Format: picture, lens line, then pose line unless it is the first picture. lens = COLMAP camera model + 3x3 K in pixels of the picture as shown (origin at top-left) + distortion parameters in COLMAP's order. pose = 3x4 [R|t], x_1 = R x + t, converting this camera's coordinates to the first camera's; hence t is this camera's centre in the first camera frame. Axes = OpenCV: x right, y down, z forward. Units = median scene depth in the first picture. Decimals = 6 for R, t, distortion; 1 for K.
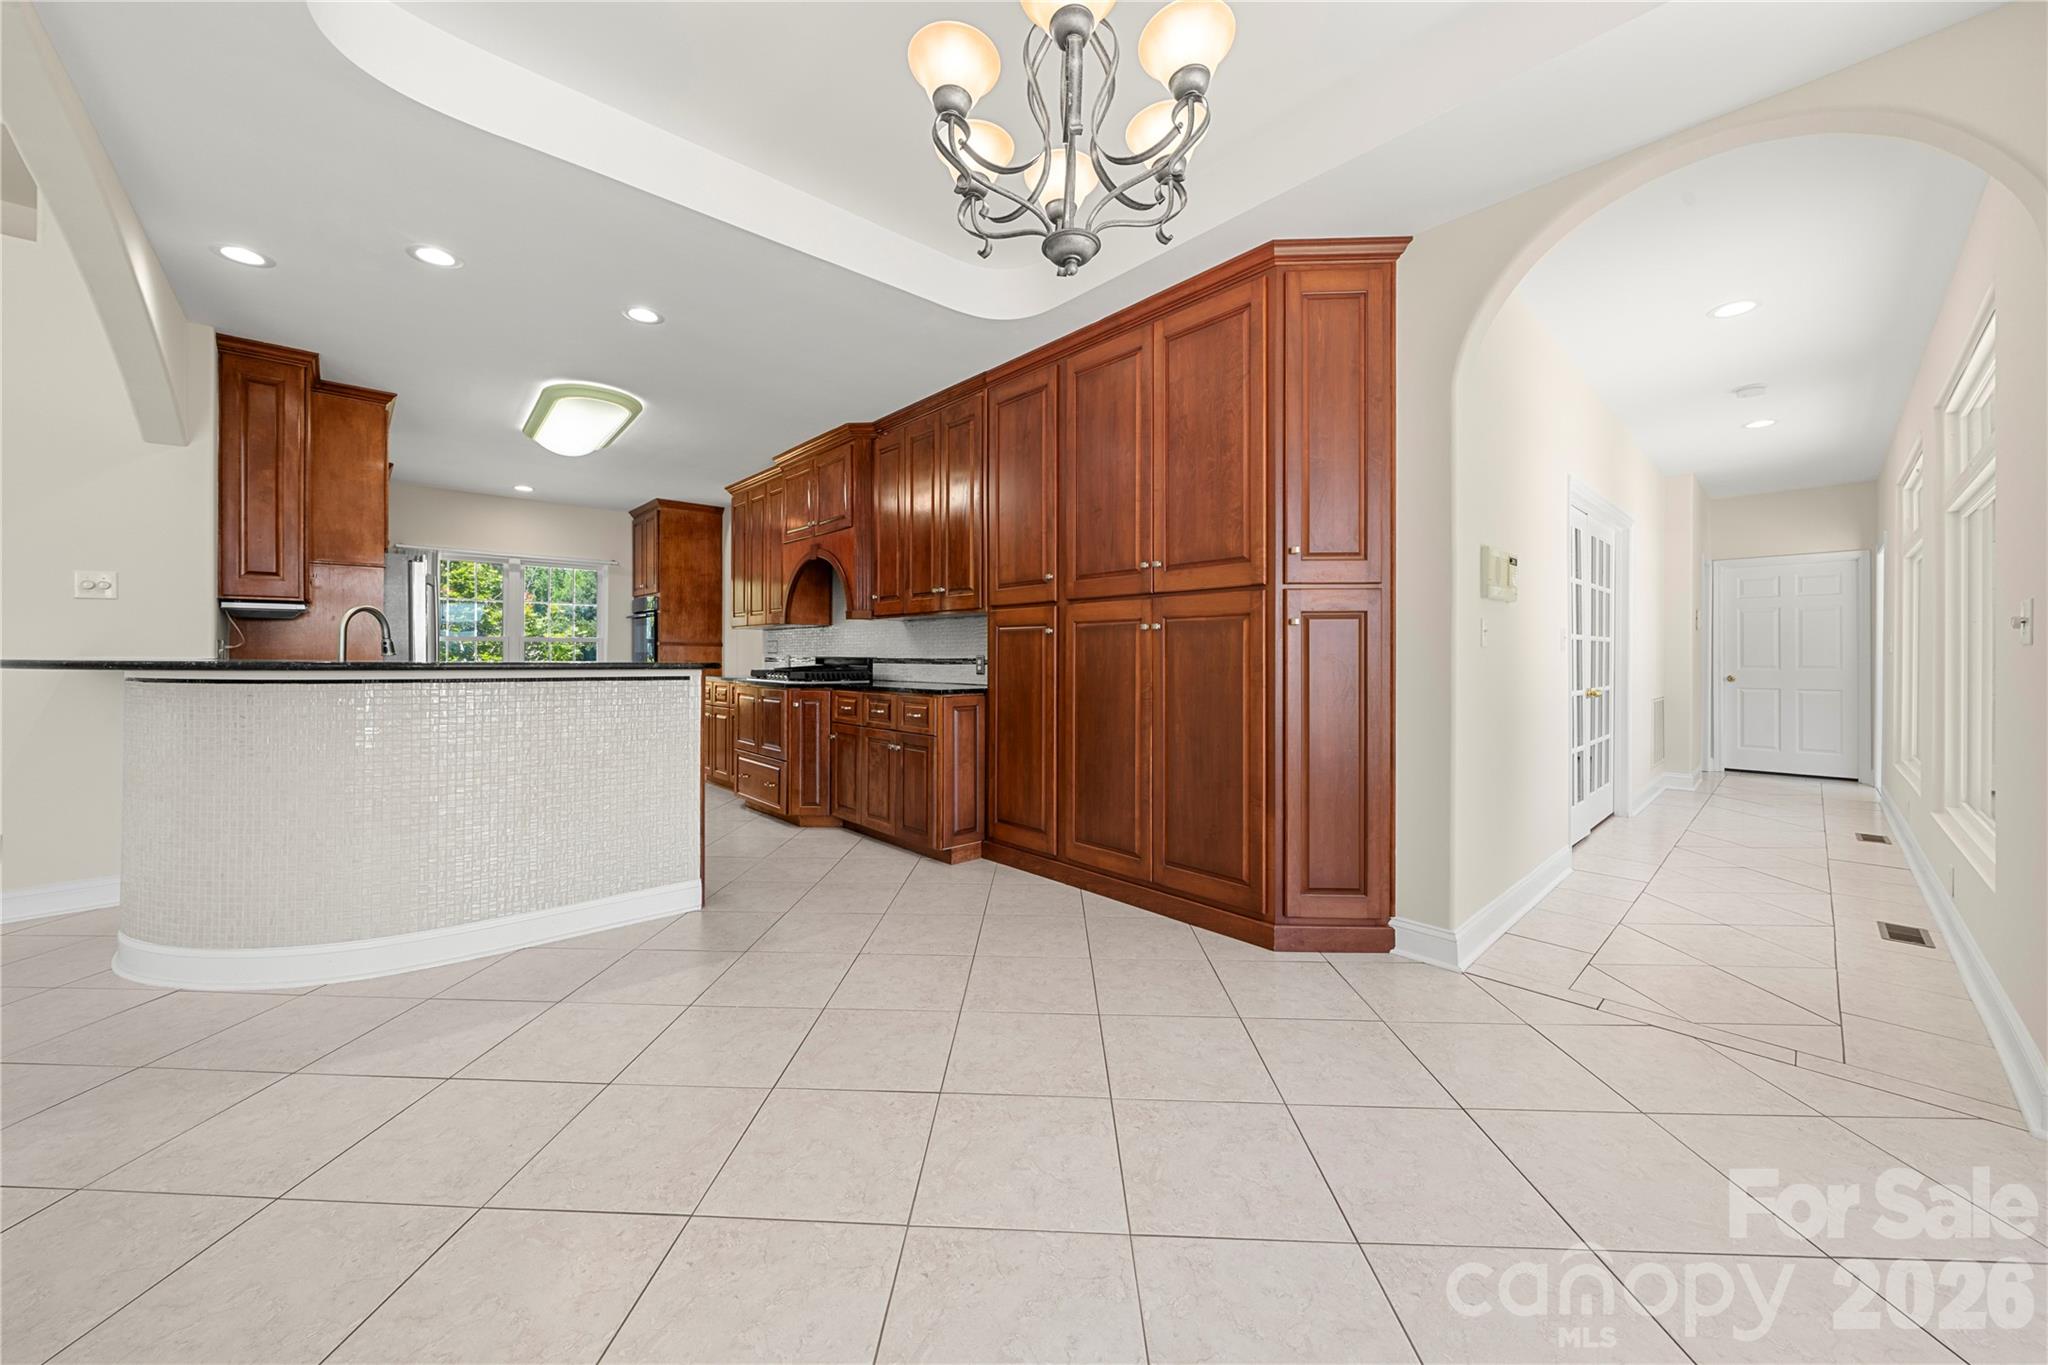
lens RADIAL K [[732.0, 0, 1027.8], [0, 732.0, 649.9], [0, 0, 1]] dist [-0.008853, 0.000037]
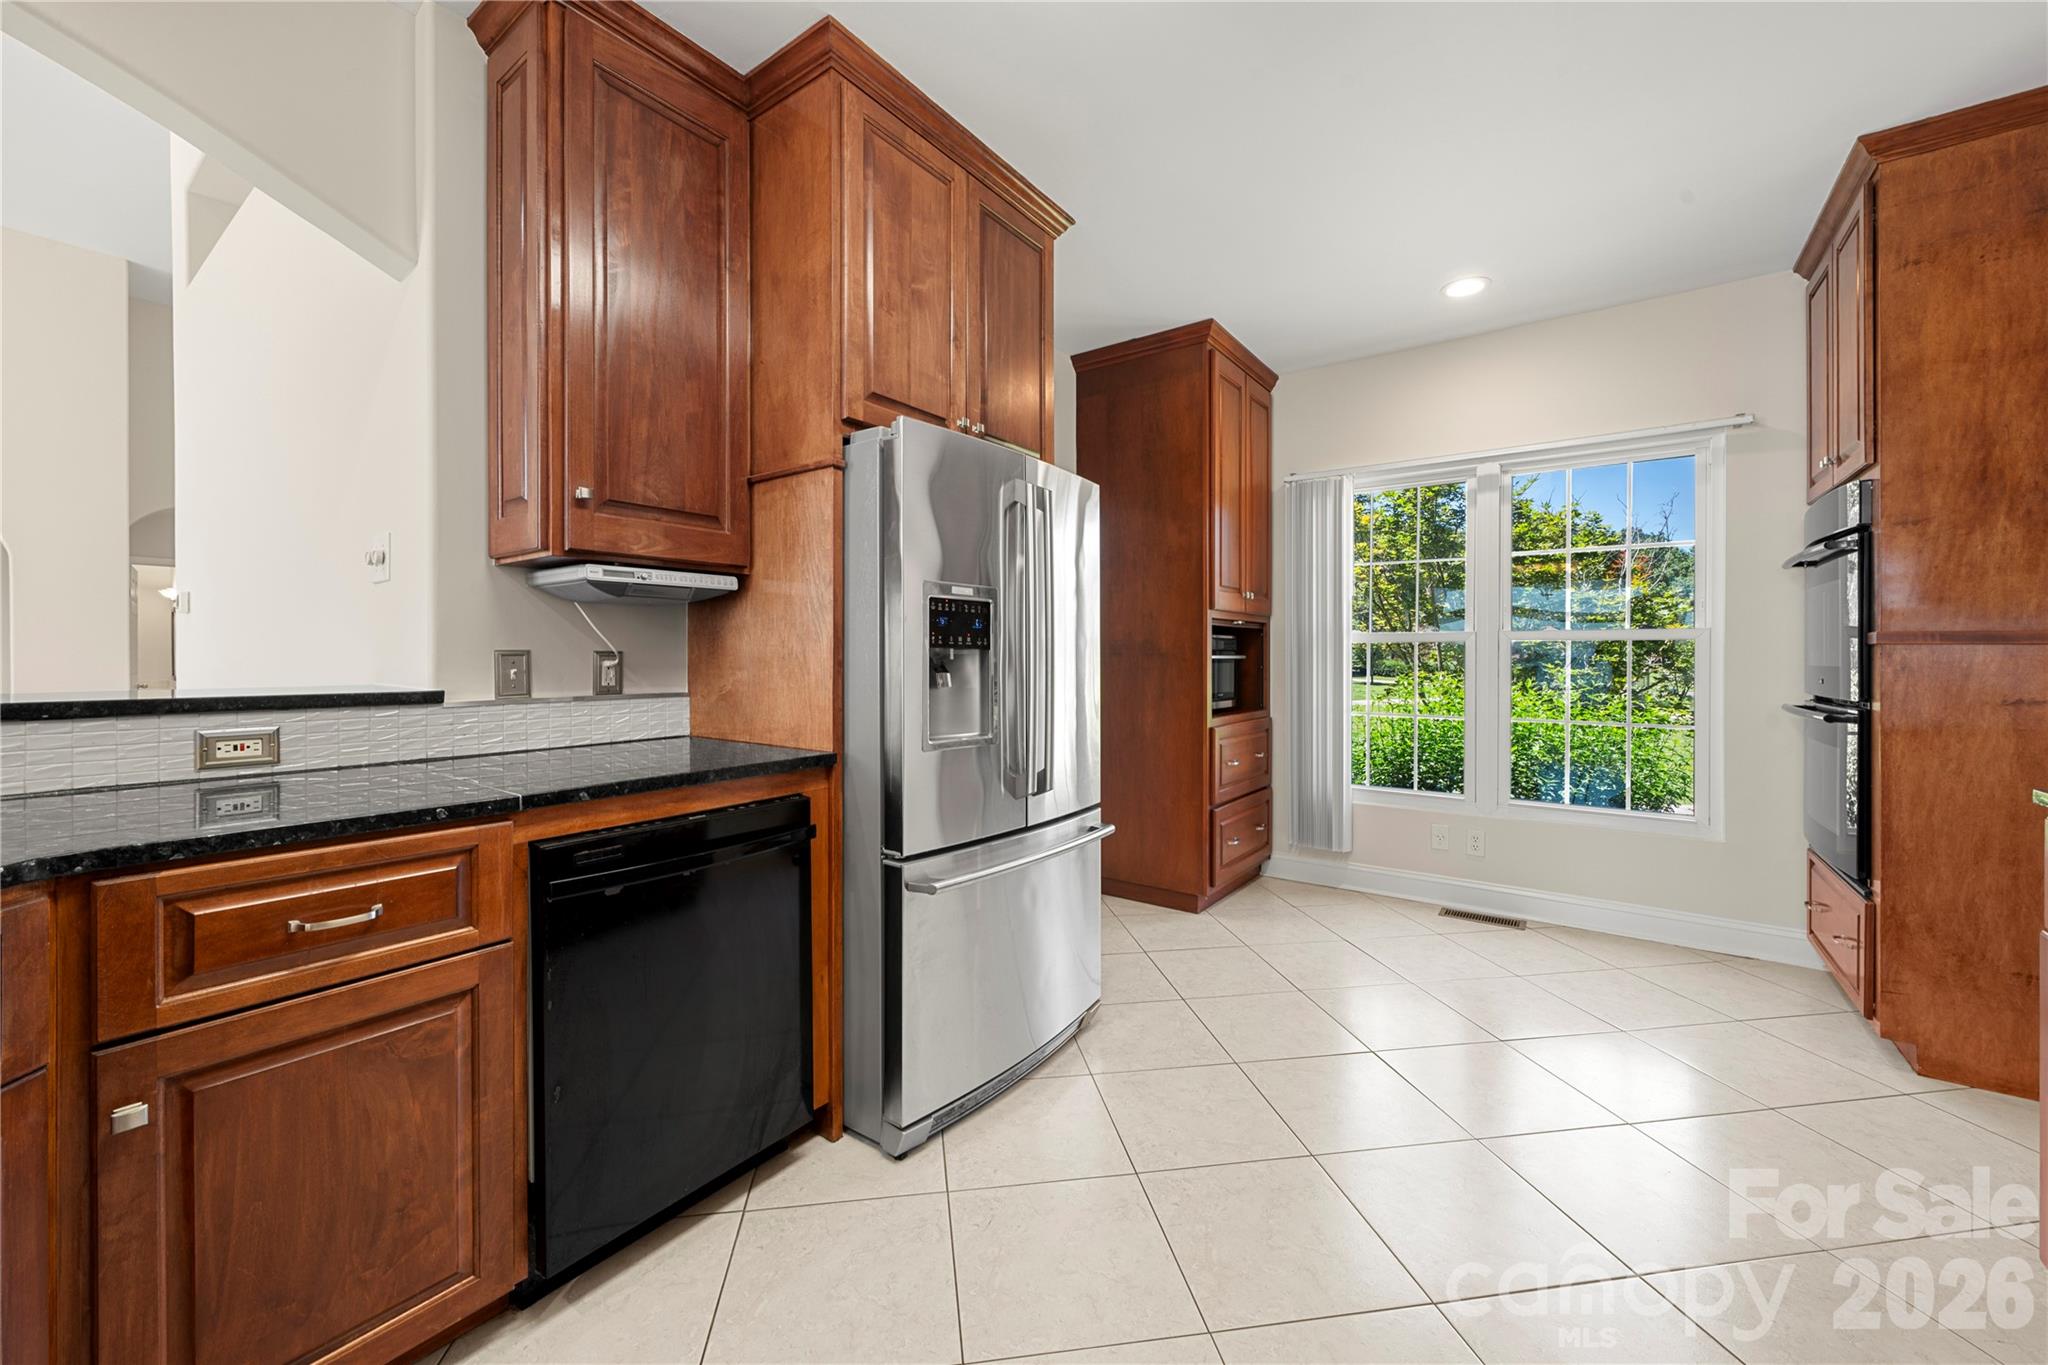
lens RADIAL K [[789.9, 0, 1017.8], [0, 789.9, 655.7], [0, 0, 1]] dist [-0.000036, -0.000020]
pose [[0.181337, -0.000636, -0.983421, -0.496656], [0.007545, 0.999971, 0.000745, -0.008477], [0.983392, -0.007555, 0.181336, 1.167657]]
